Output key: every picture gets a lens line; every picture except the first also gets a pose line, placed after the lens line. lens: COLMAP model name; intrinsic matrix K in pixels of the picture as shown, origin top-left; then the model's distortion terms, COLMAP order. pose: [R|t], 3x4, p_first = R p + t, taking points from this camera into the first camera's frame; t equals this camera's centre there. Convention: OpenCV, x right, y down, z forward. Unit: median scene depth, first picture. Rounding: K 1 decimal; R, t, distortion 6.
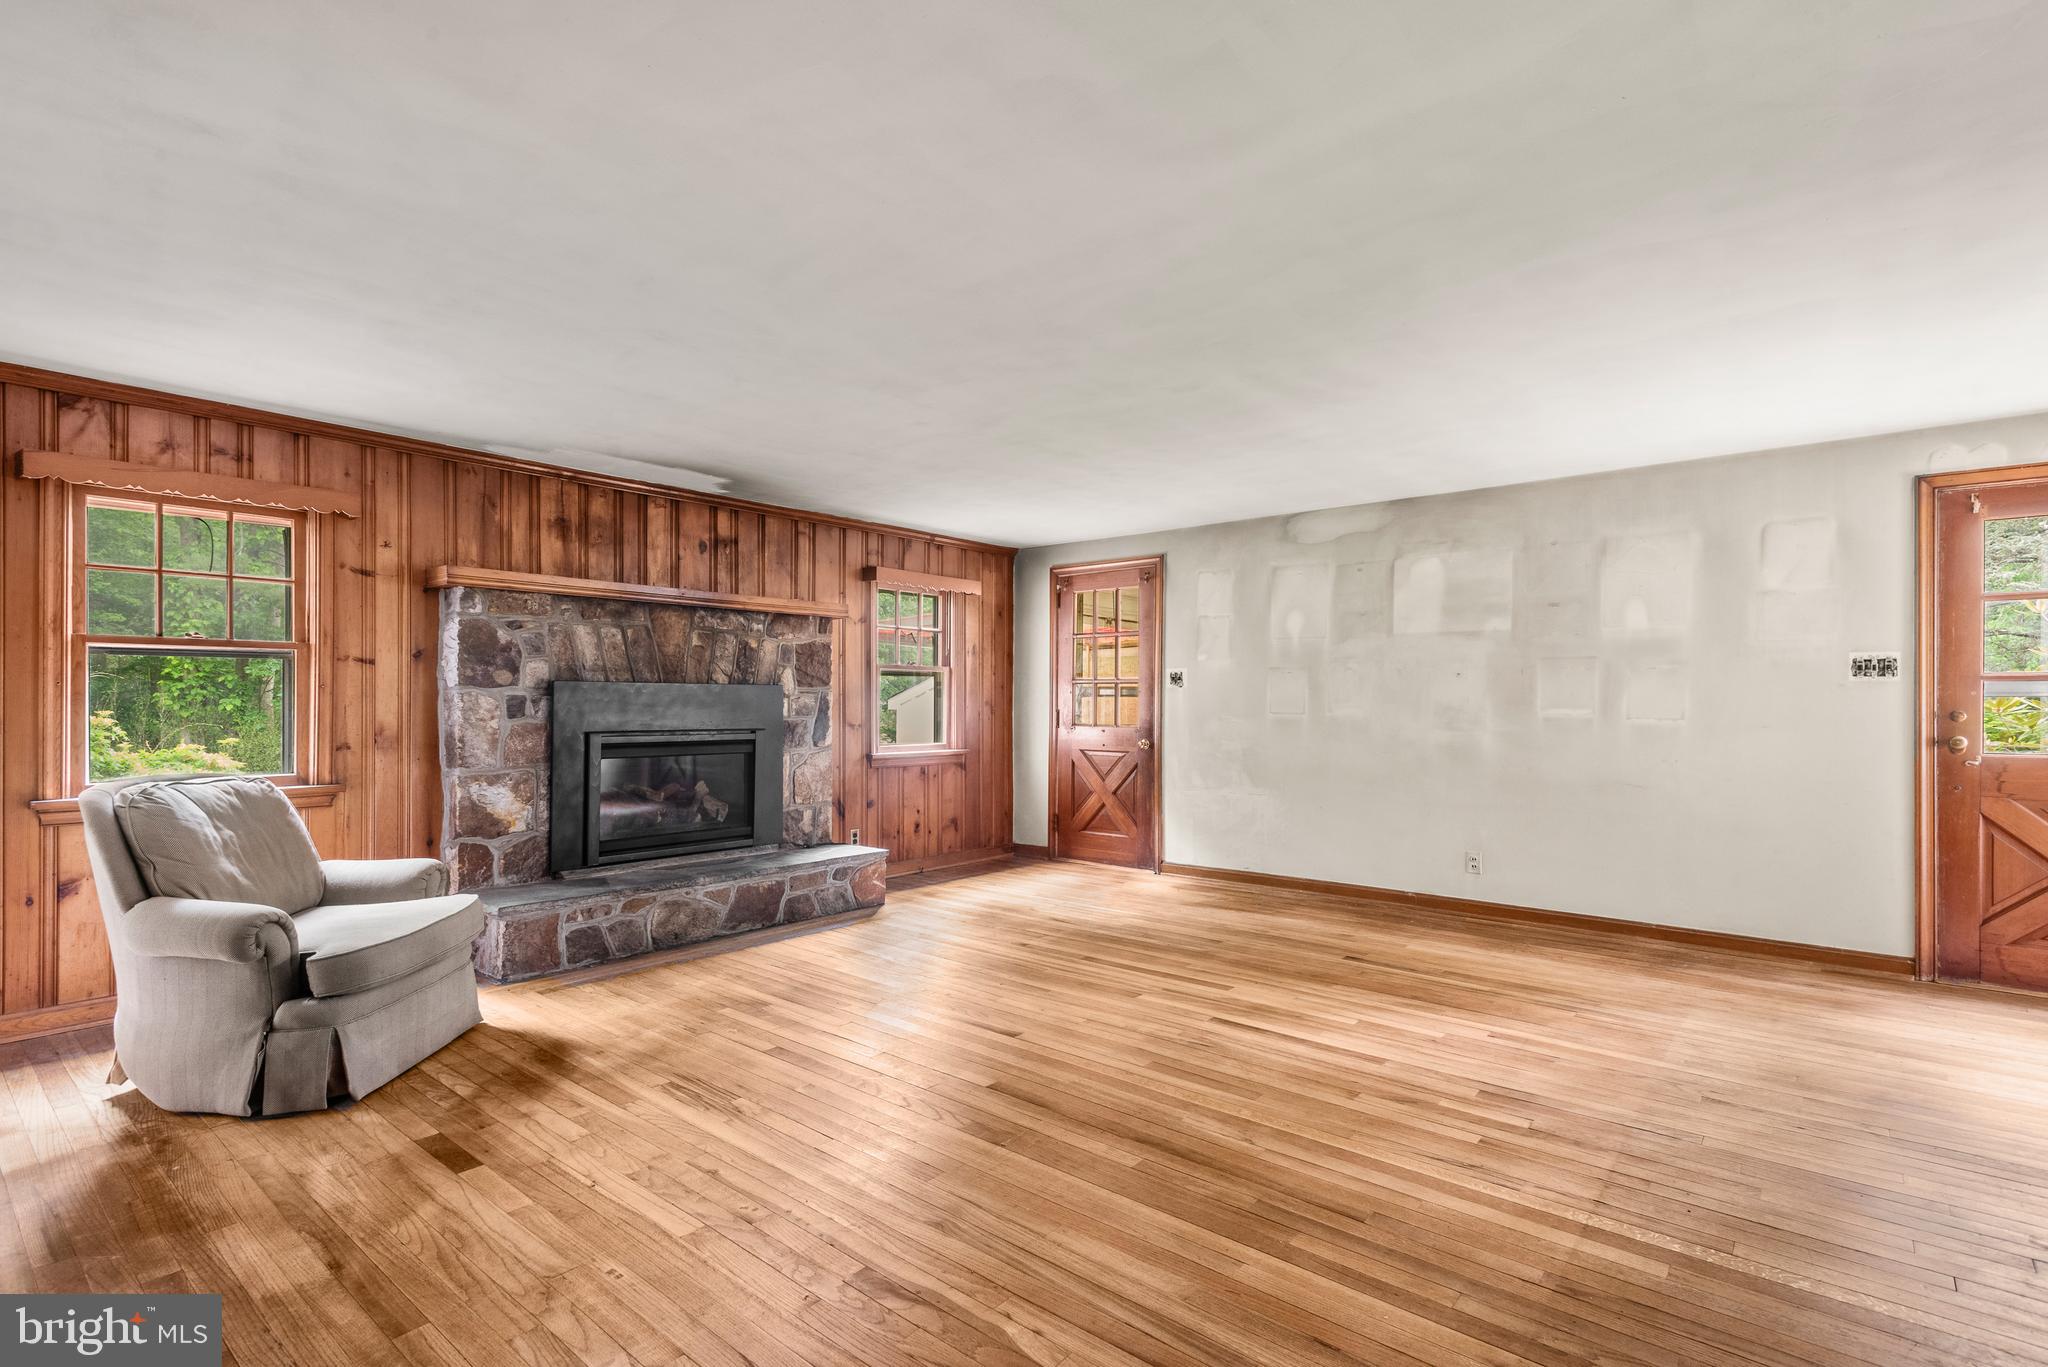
lens RADIAL K [[979.2, 0, 1022.3], [0, 979.2, 711.5], [0, 0, 1]] dist [0.014860, -0.000125]
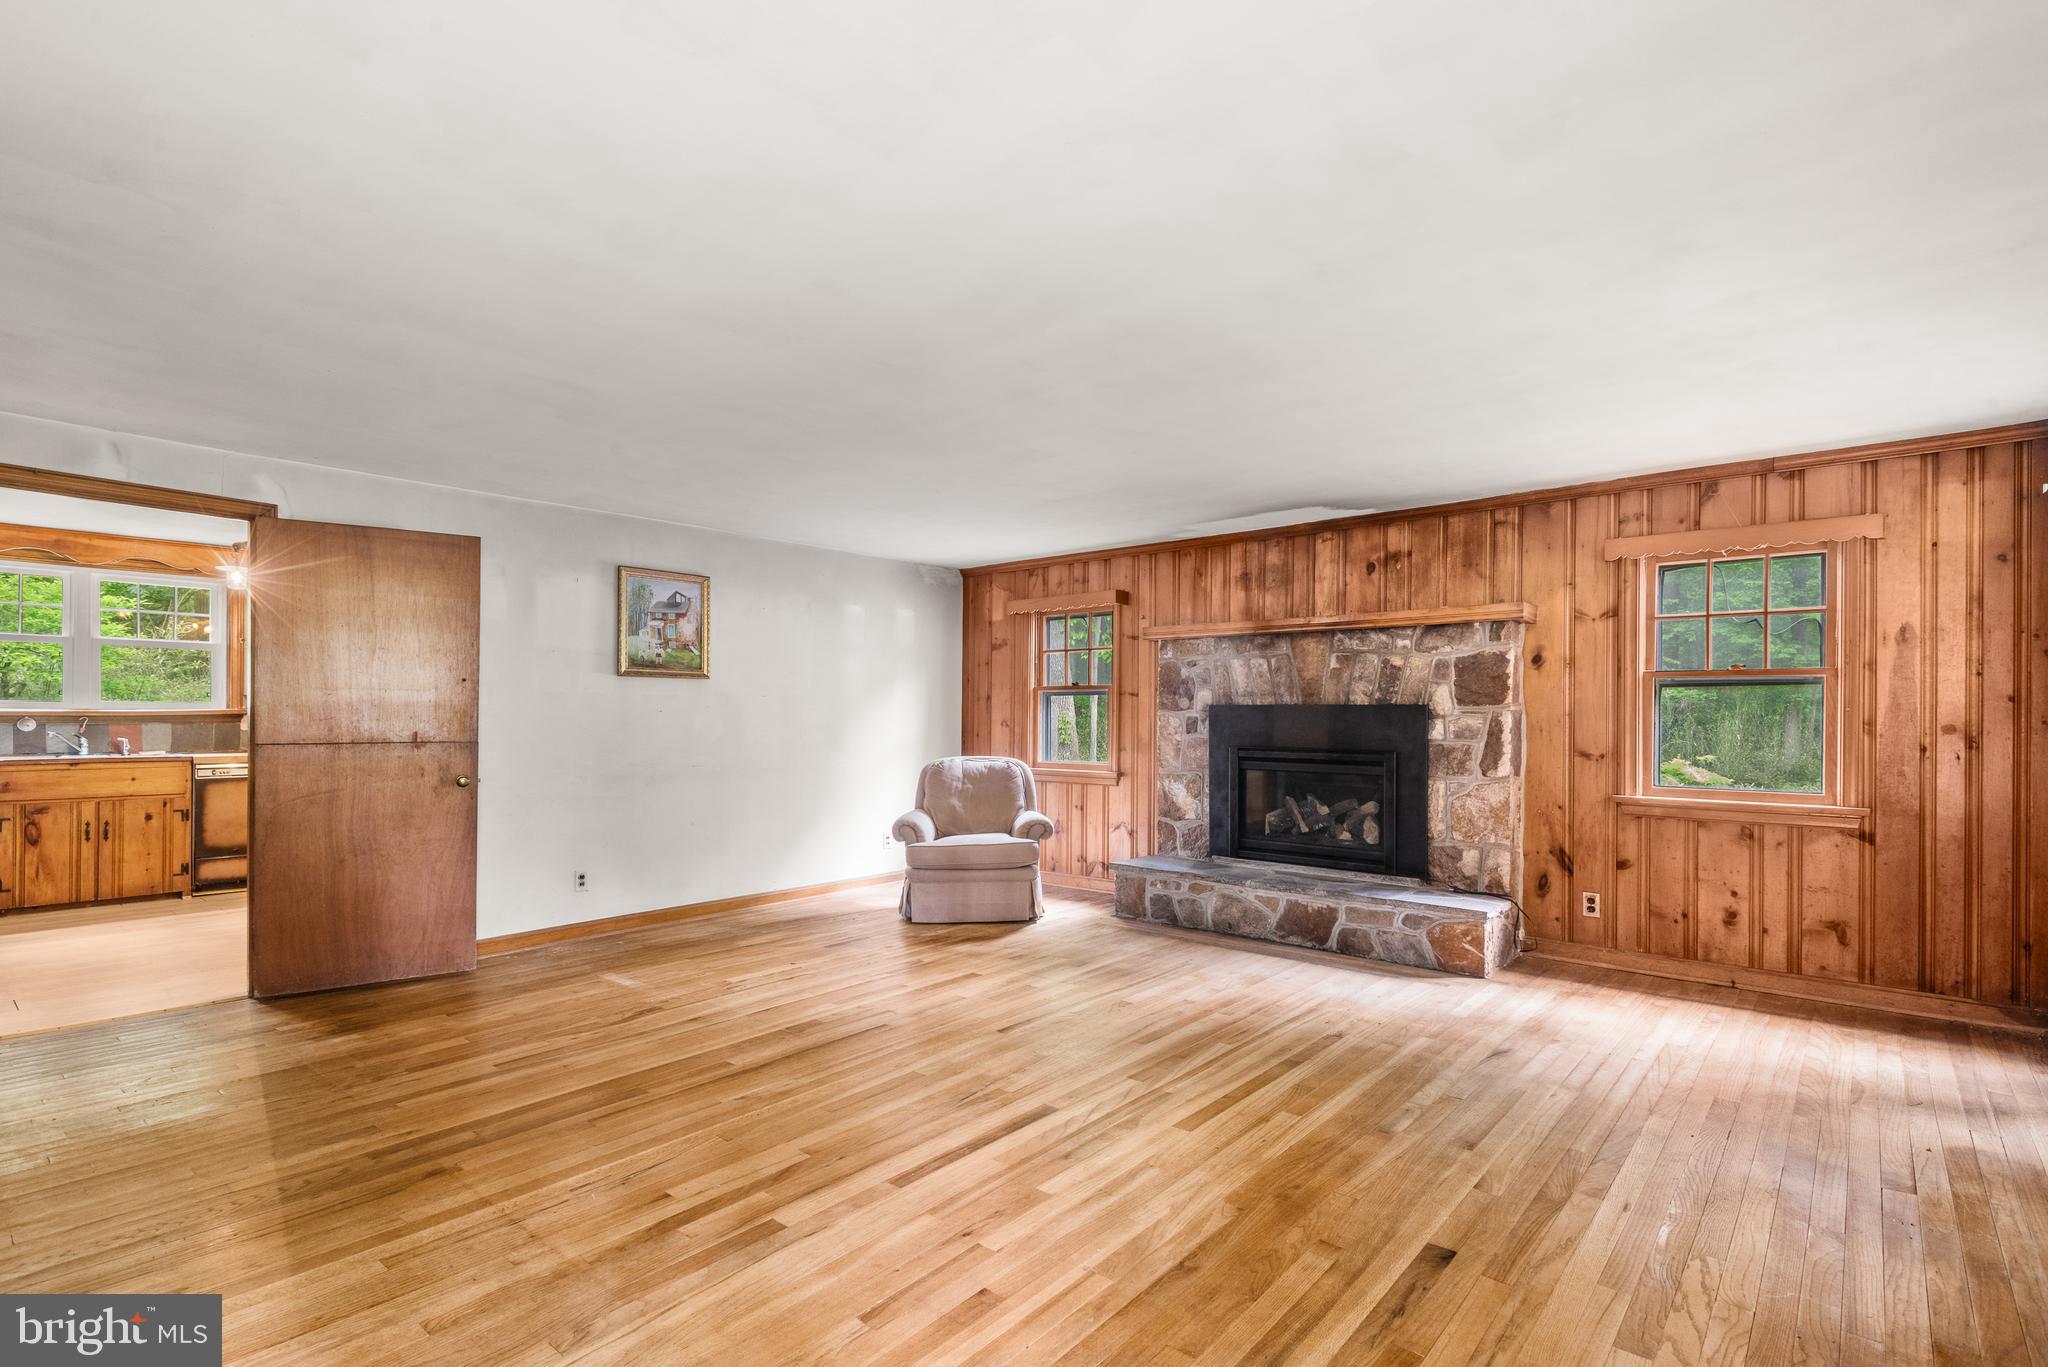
lens RADIAL K [[979.2, 0, 1022.3], [0, 979.2, 711.5], [0, 0, 1]] dist [0.014860, -0.000125]
pose [[-0.007994, -0.006715, -0.999946, 0.803793], [-0.014853, 0.999868, -0.006595, -0.010634], [0.999858, 0.014800, -0.008093, 0.769795]]
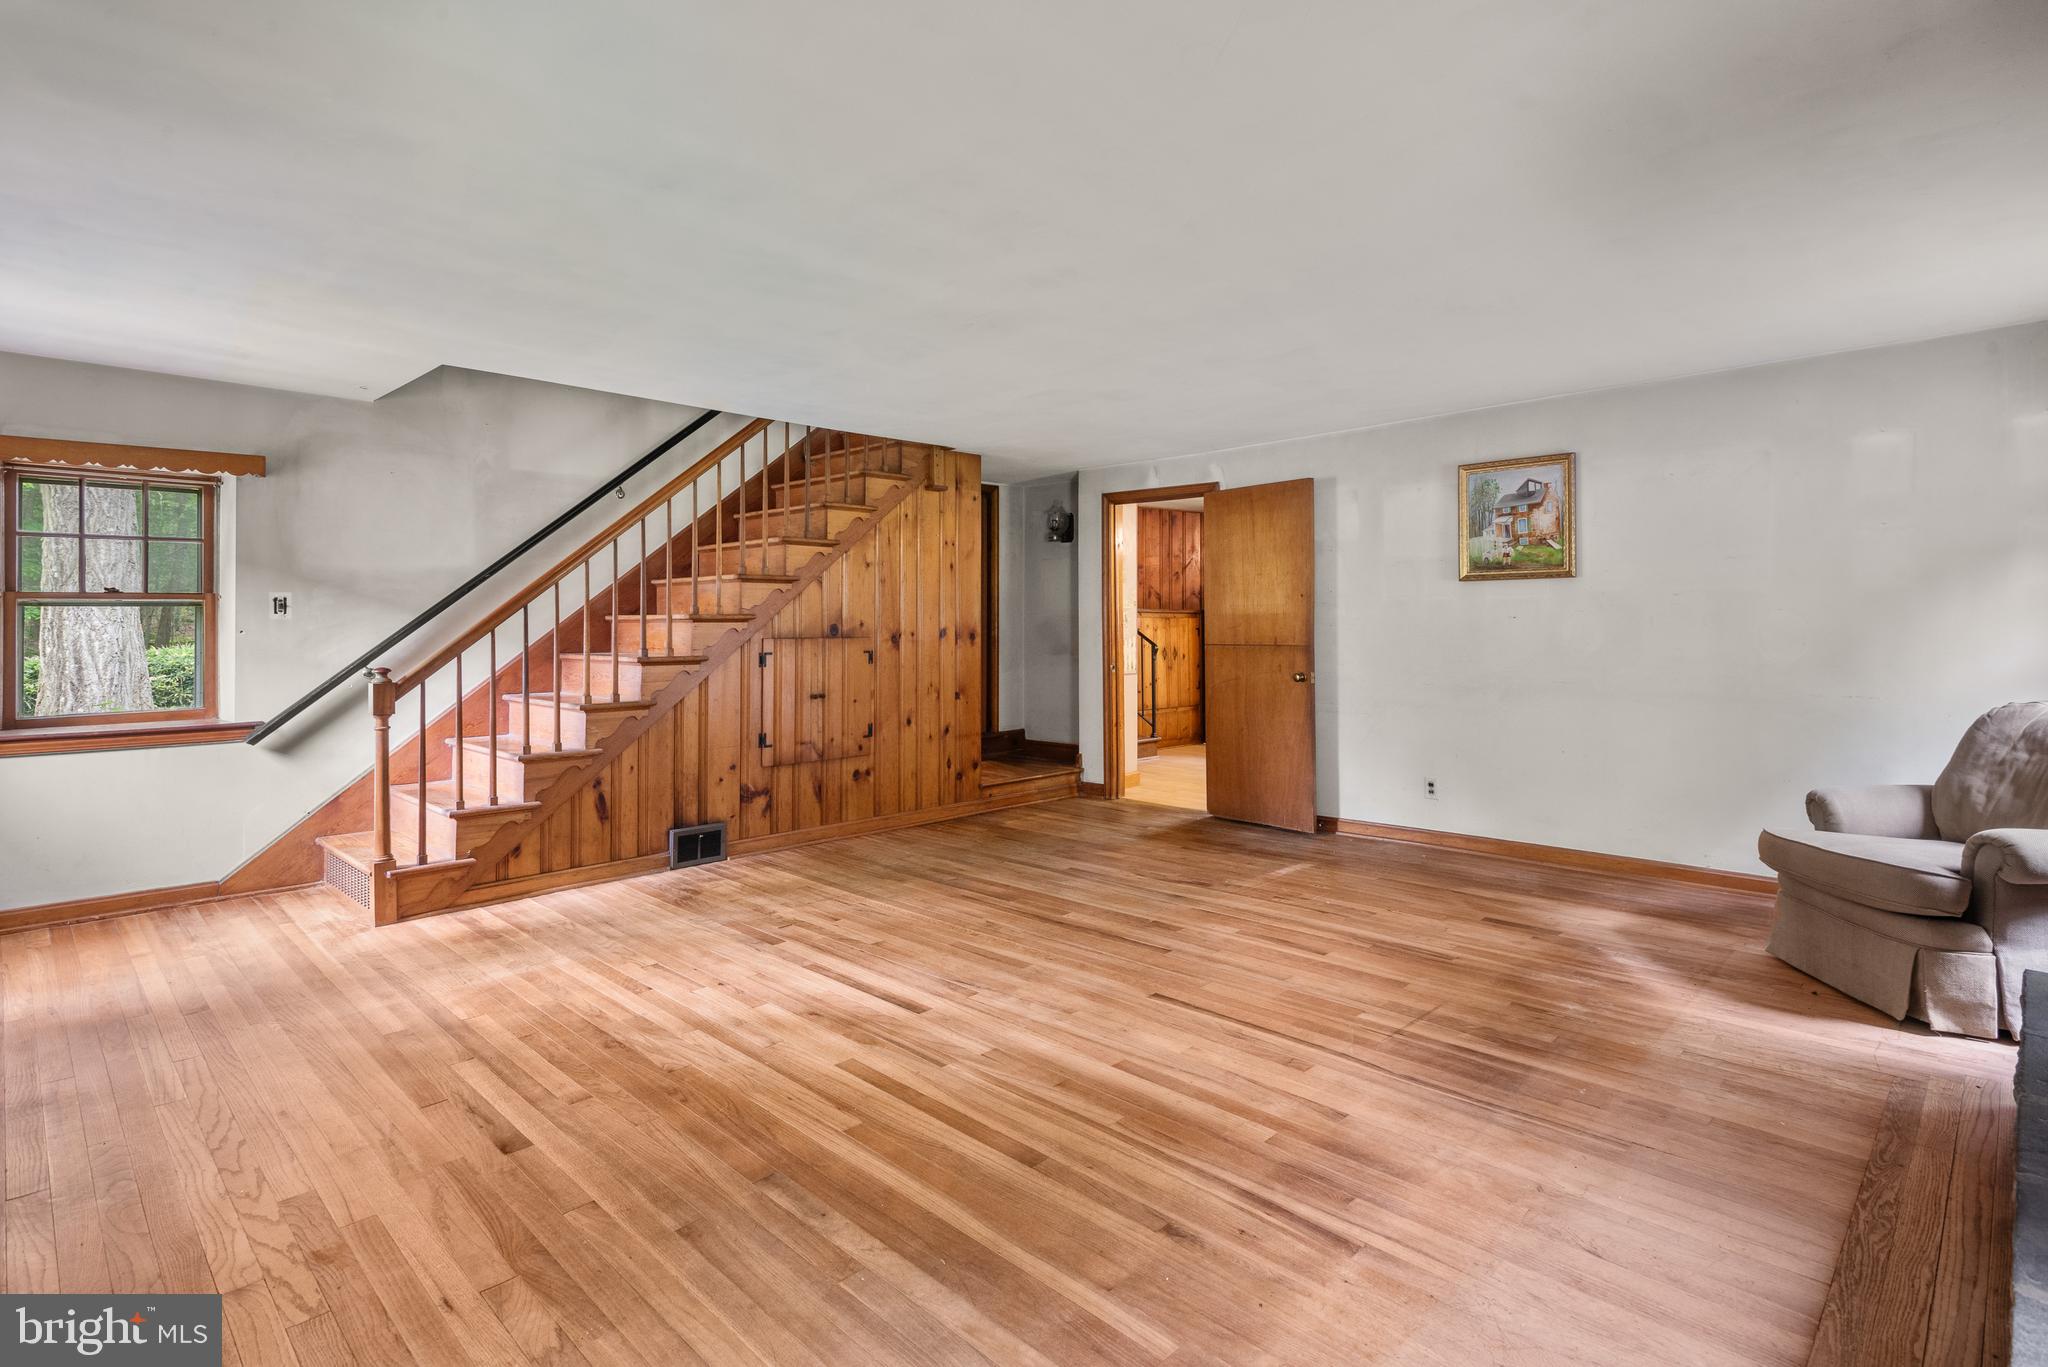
lens RADIAL K [[999.6, 0, 1036.2], [0, 999.6, 612.6], [0, 0, 1]] dist [0.017478, 0.000068]
pose [[-0.997550, 0.006868, 0.069625, 0.027485], [0.006813, 0.999976, -0.001025, -0.020531], [-0.069631, -0.000548, -0.997573, 1.456759]]
